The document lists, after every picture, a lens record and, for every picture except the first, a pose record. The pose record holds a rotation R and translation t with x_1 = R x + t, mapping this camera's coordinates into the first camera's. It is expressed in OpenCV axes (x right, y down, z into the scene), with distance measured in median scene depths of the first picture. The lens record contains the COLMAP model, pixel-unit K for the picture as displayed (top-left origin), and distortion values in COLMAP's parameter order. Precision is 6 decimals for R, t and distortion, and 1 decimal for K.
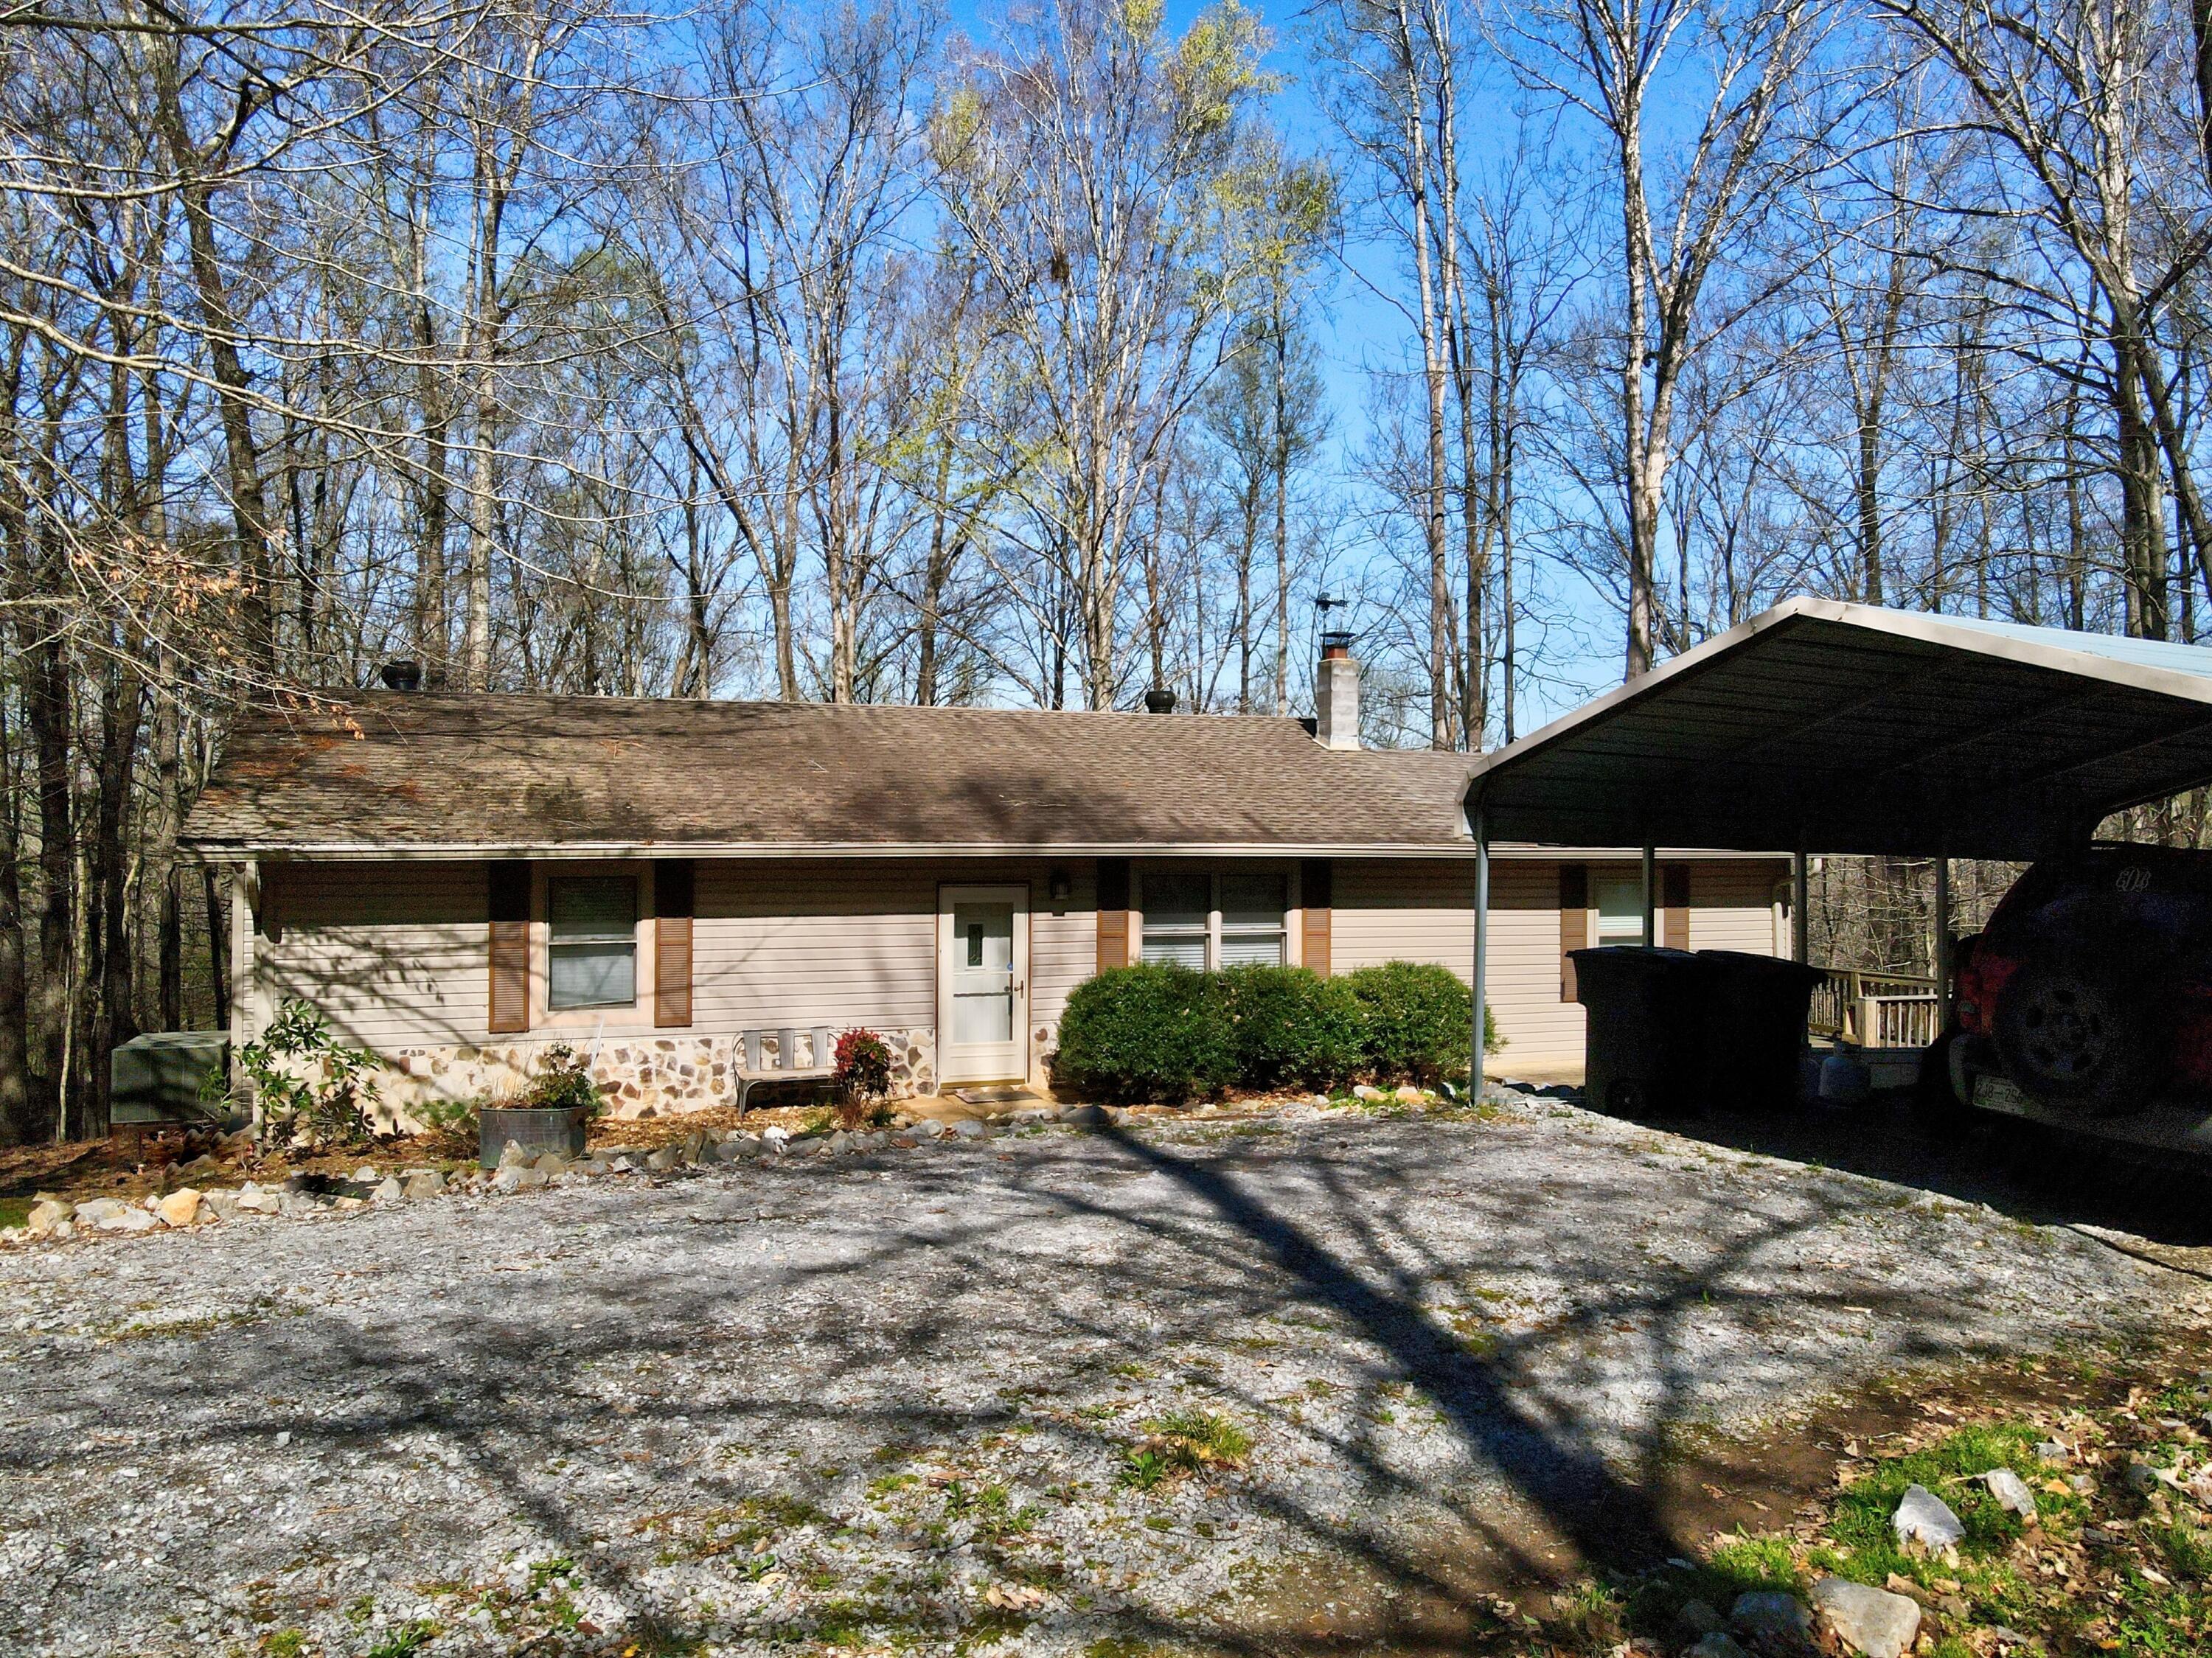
lens RADIAL K [[1616.3, 0, 1106.0], [0, 1616.3, 829.0], [0, 0, 1]] dist [0.000998, 0.001969]
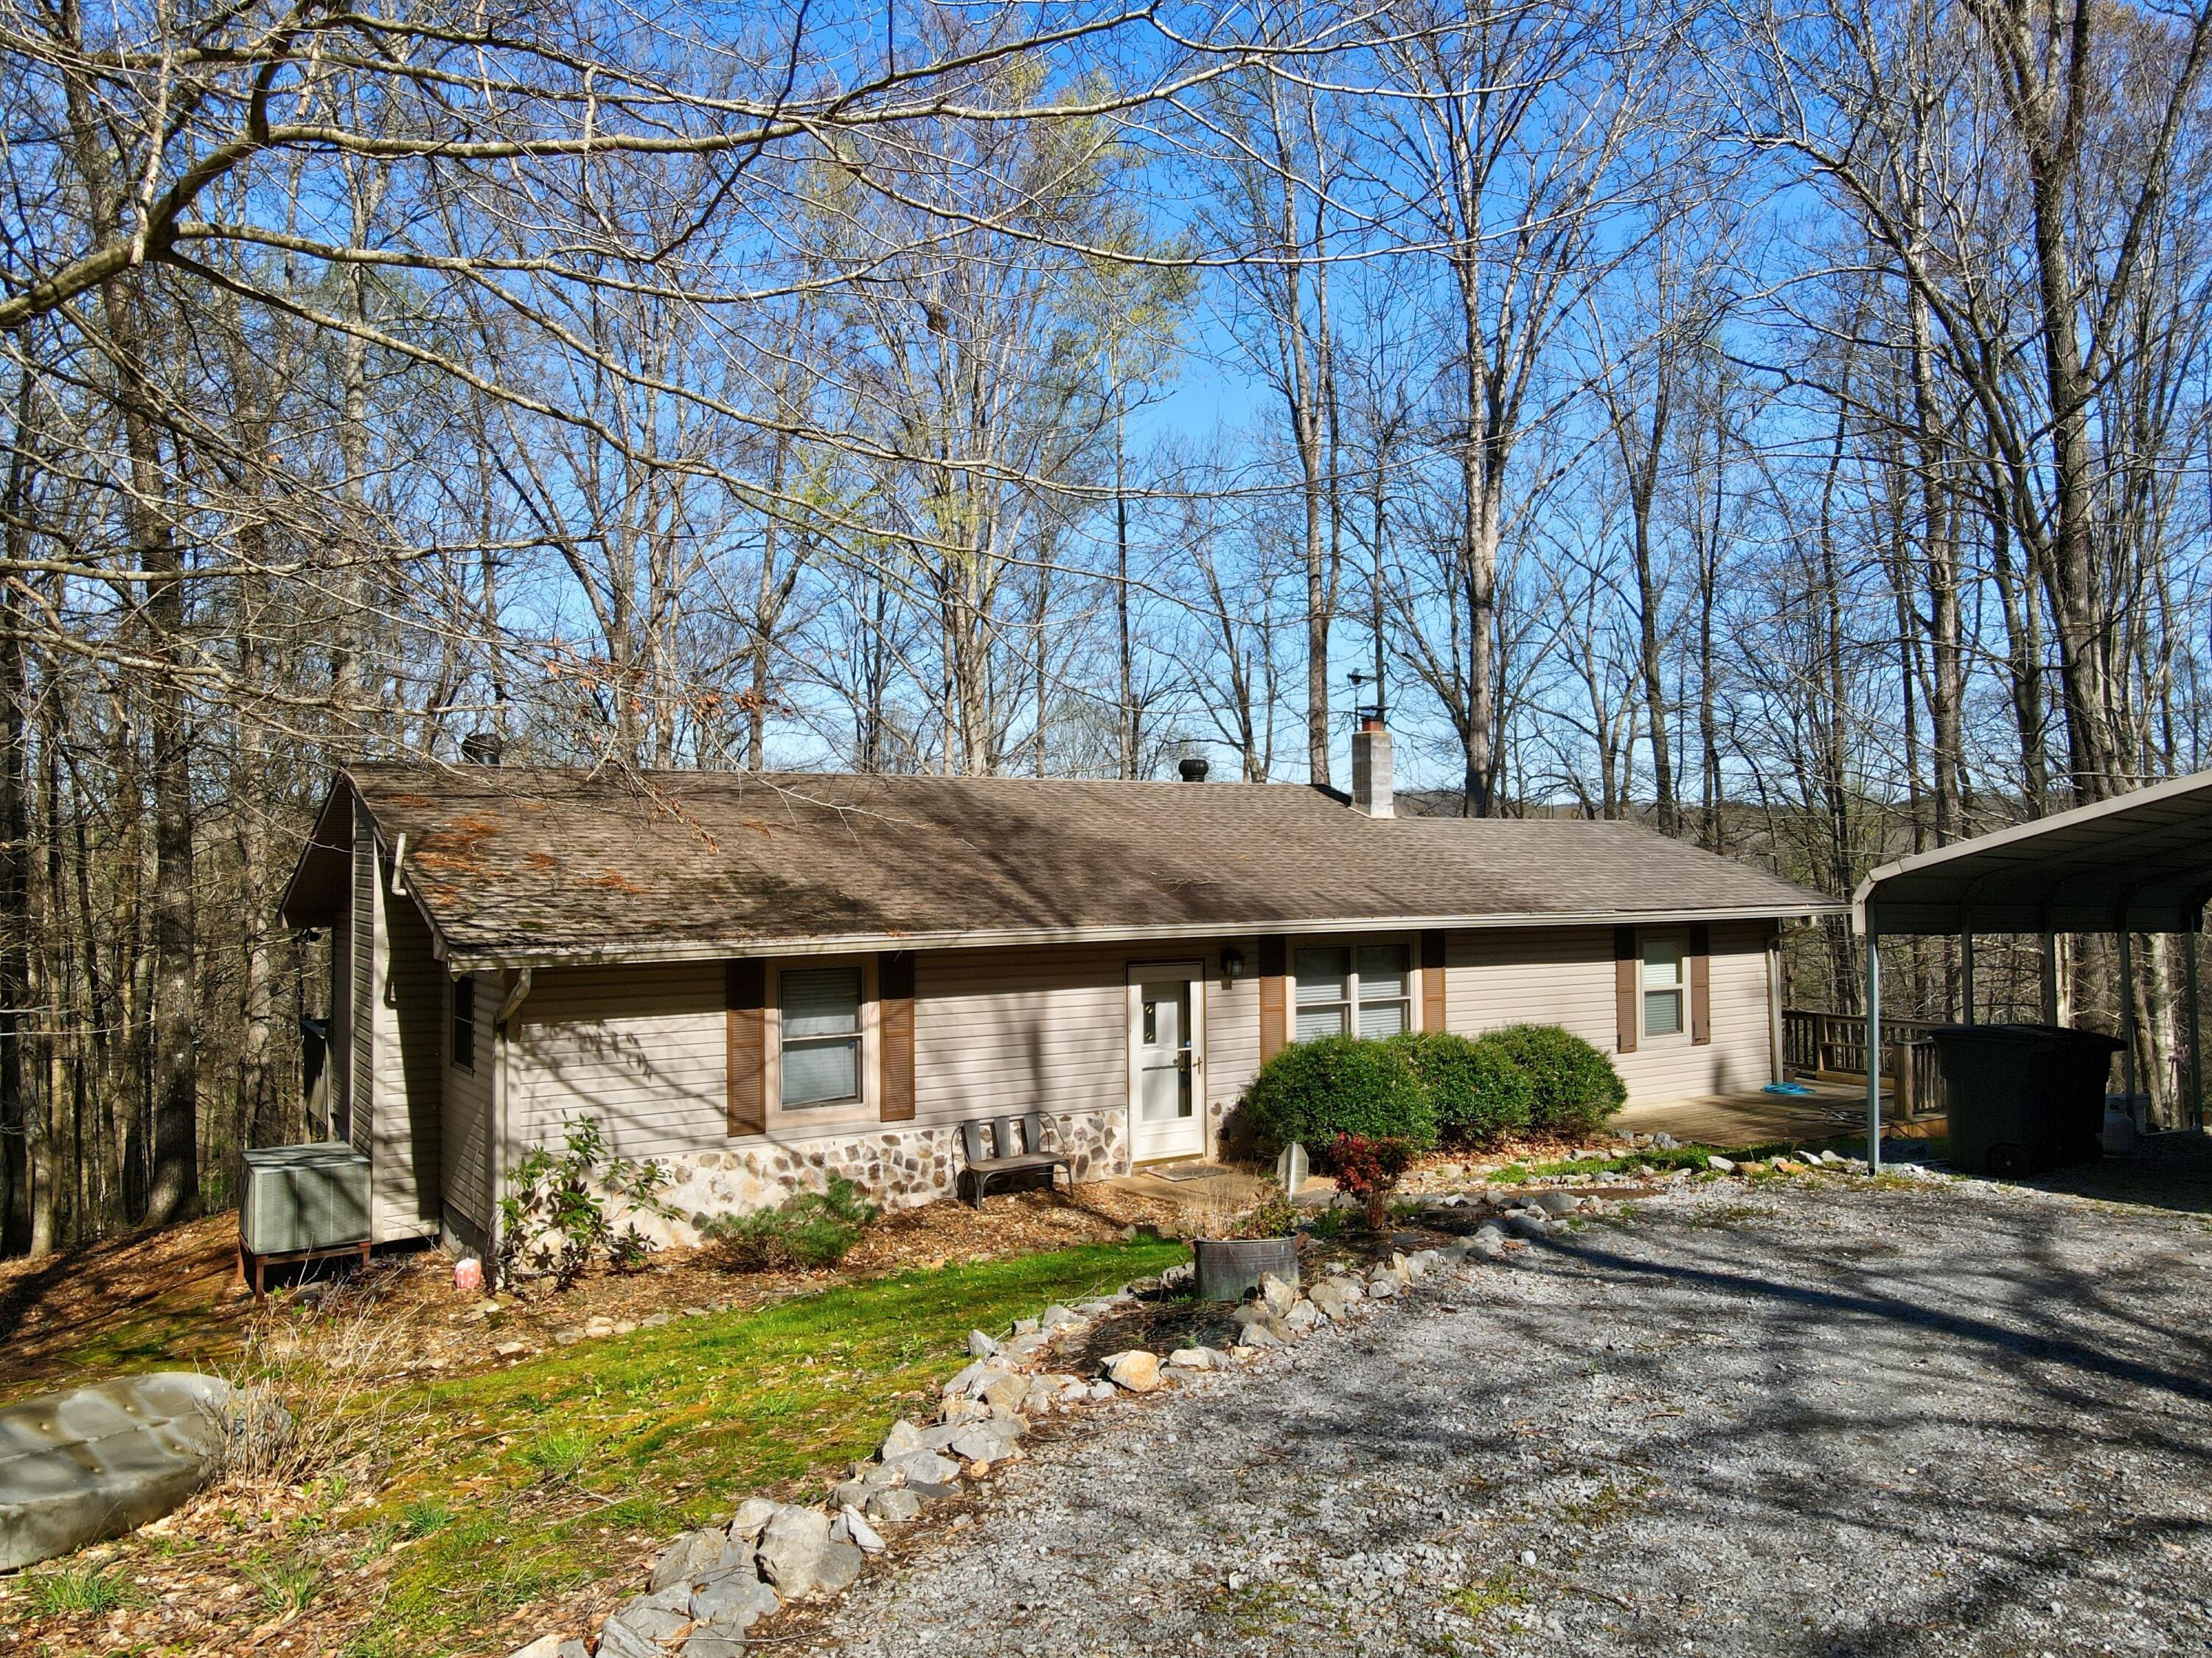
lens RADIAL K [[1616.3, 0, 1106.0], [0, 1616.3, 829.0], [0, 0, 1]] dist [0.000998, 0.001969]
pose [[0.975407, -0.008404, 0.220253, -0.334114], [0.012550, 0.999769, -0.017429, -0.032962], [-0.220055, 0.019765, 0.975287, 0.014156]]
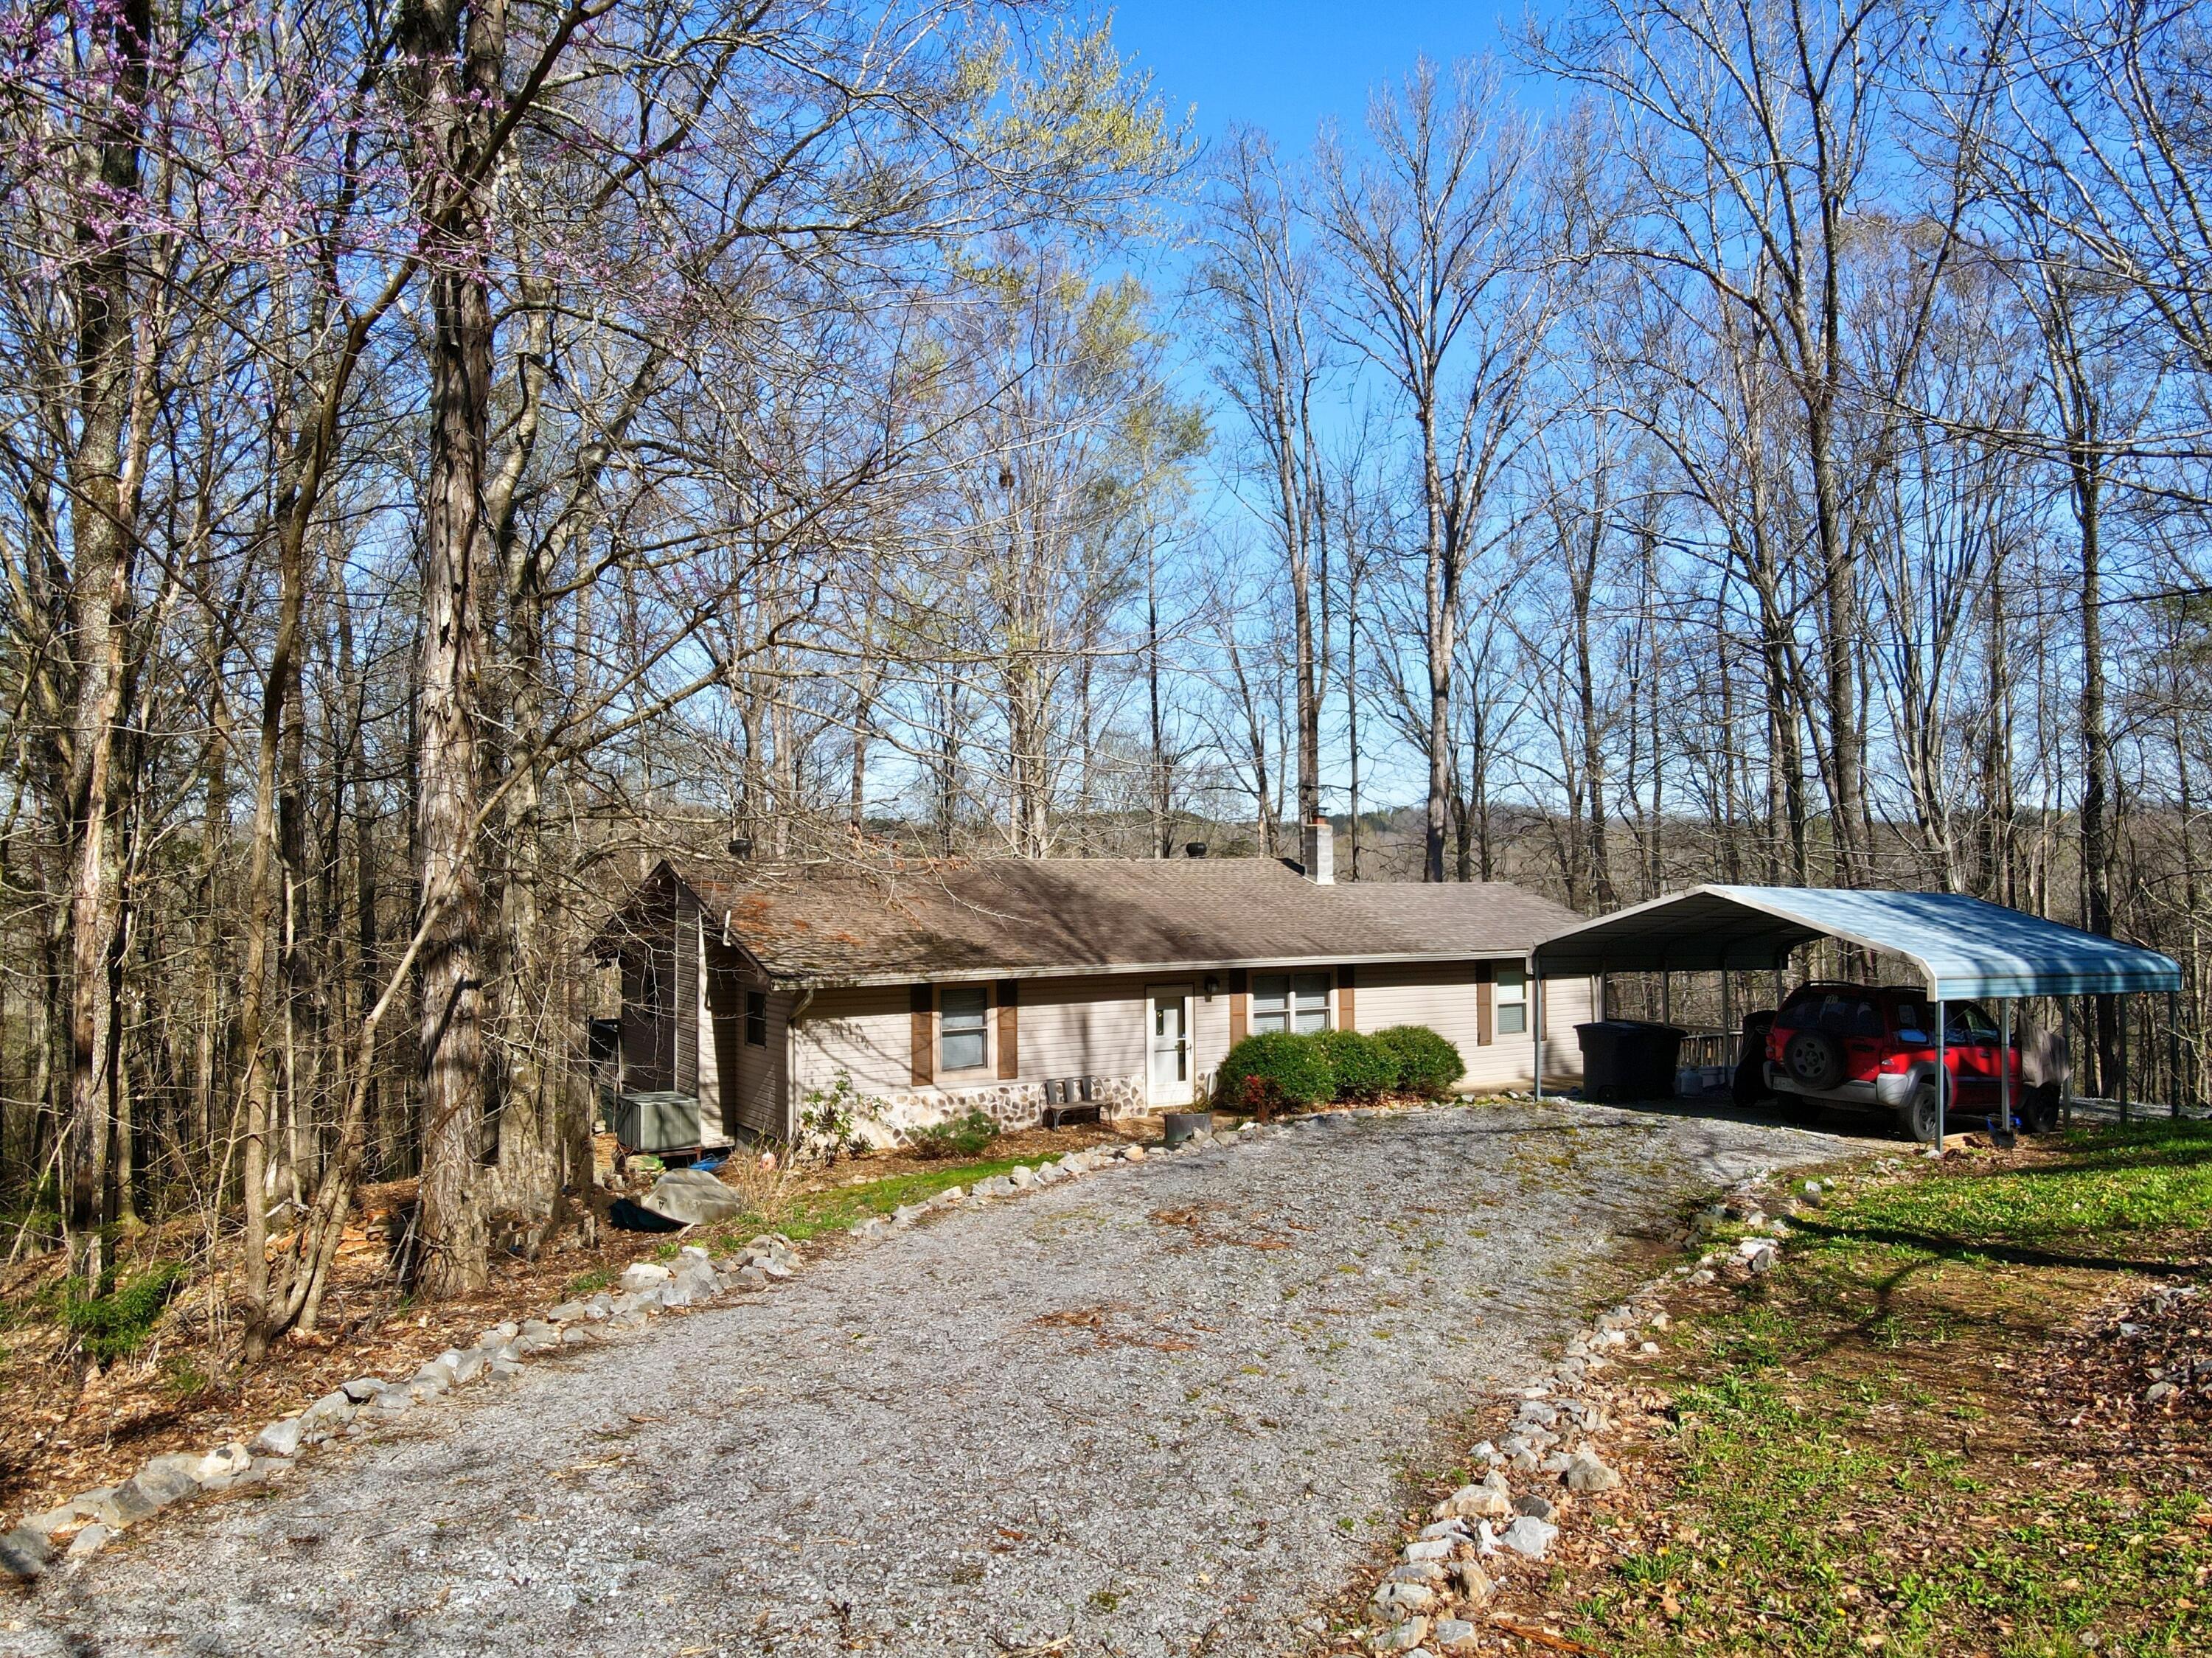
lens RADIAL K [[1632.5, 0, 1106.0], [0, 1632.5, 829.0], [0, 0, 1]] dist [-0.046824, -0.000725]
pose [[0.980611, -0.005173, 0.195898, -0.459077], [0.010248, 0.999637, -0.024904, -0.083194], [-0.195698, 0.026428, 0.980308, -0.606713]]
